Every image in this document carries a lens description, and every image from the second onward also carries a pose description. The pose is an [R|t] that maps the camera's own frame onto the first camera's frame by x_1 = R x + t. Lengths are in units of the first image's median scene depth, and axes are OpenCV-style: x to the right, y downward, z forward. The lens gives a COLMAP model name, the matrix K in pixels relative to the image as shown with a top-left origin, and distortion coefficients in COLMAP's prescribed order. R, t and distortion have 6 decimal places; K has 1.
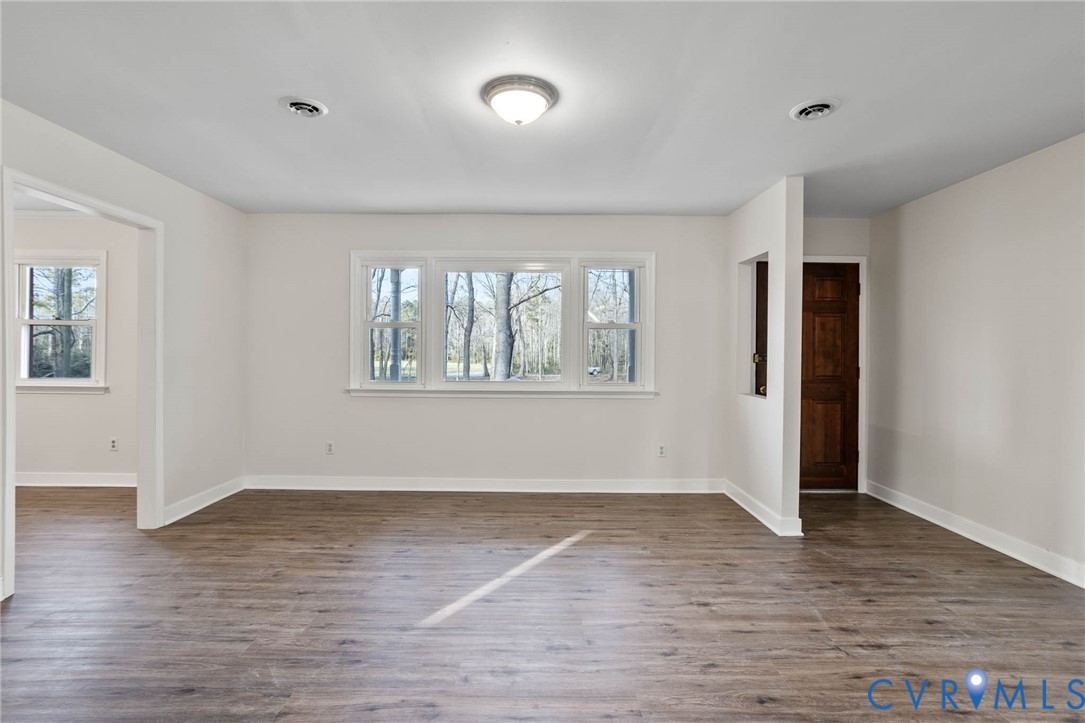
lens RADIAL K [[528.1, 0, 542.5], [0, 528.1, 361.5], [0, 0, 1]] dist [-0.062316, 0.048626]
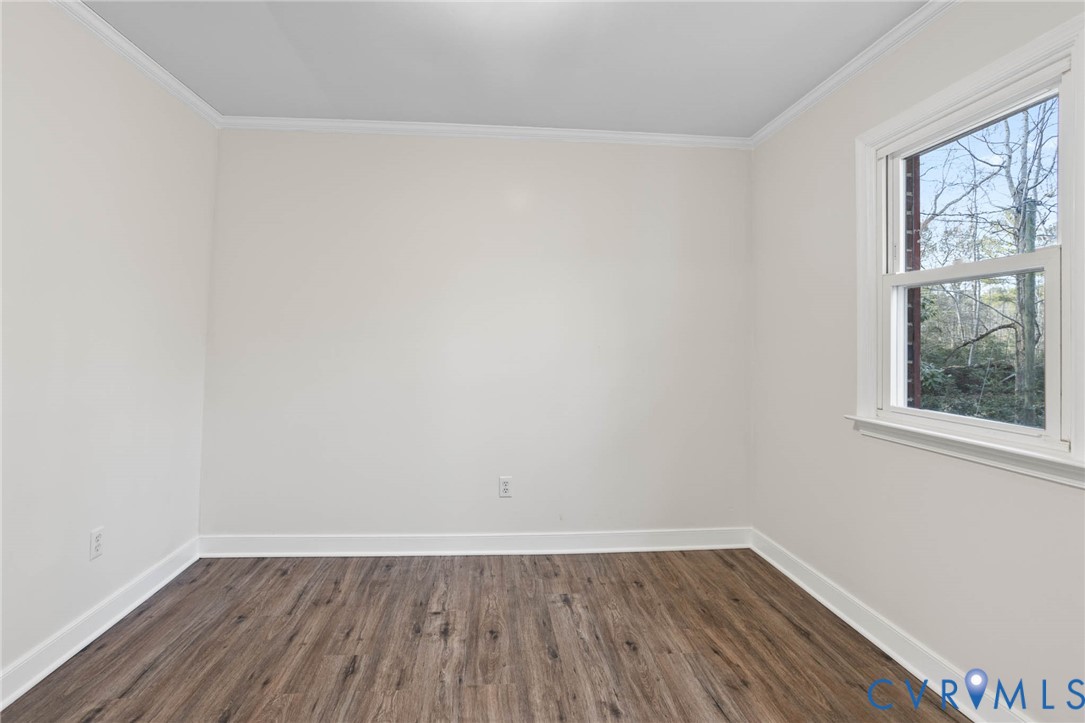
lens RADIAL K [[564.2, 0, 546.8], [0, 564.2, 357.4], [0, 0, 1]] dist [-0.067939, 0.040112]
pose [[0.098057, -0.004984, -0.995168, -0.145732], [0.001310, 0.999987, -0.004879, -0.002476], [0.995180, -0.000825, 0.098062, 0.173057]]
